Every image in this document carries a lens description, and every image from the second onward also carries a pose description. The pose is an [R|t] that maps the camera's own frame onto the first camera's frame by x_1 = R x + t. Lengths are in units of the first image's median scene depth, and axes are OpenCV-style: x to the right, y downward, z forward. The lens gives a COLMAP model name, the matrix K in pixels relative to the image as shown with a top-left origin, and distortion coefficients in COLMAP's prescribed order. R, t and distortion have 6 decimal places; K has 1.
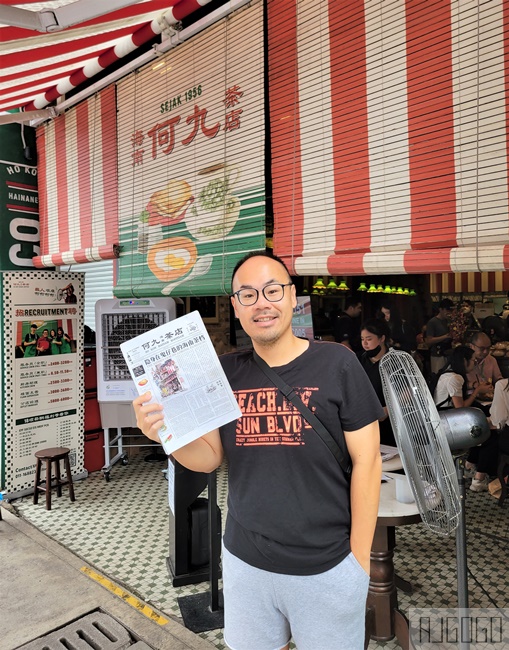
lens RADIAL K [[524.6, 0, 254.5], [0, 524.6, 302.4], [0, 0, 1]] dist [-0.004459, 0.001243]
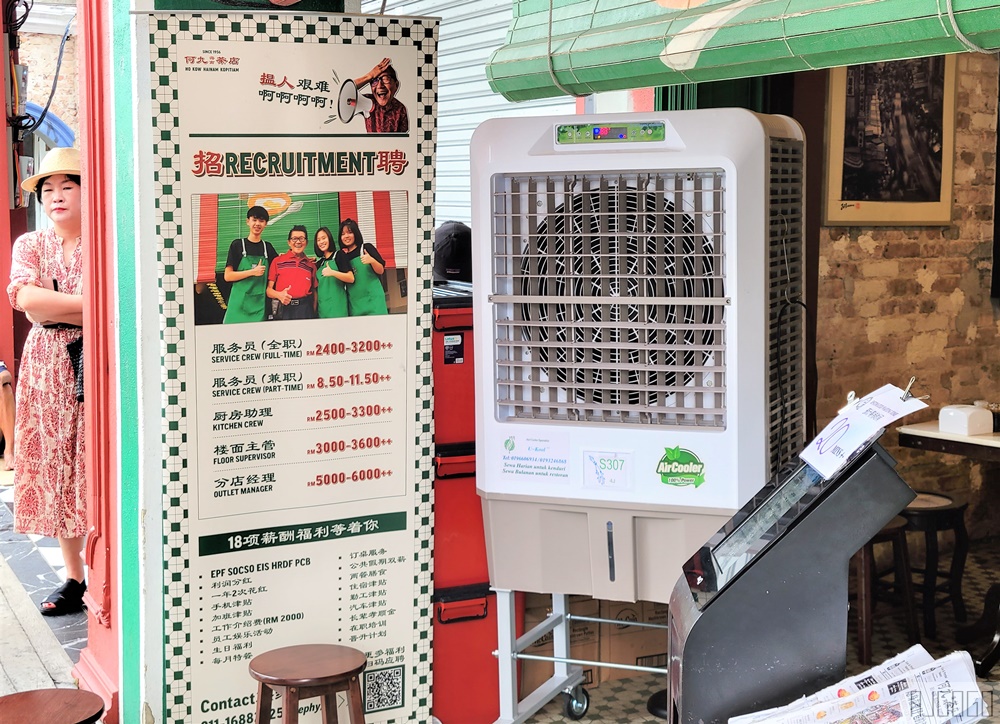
lens RADIAL K [[1557.4, 0, 514.4], [0, 1557.4, 357.9], [0, 0, 1]] dist [0.061300, 0.012893]
pose [[0.940234, 0.050499, -0.336765, -0.007265], [-0.009800, 0.992546, 0.121476, 0.019560], [0.340389, -0.110915, 0.933720, 0.260566]]
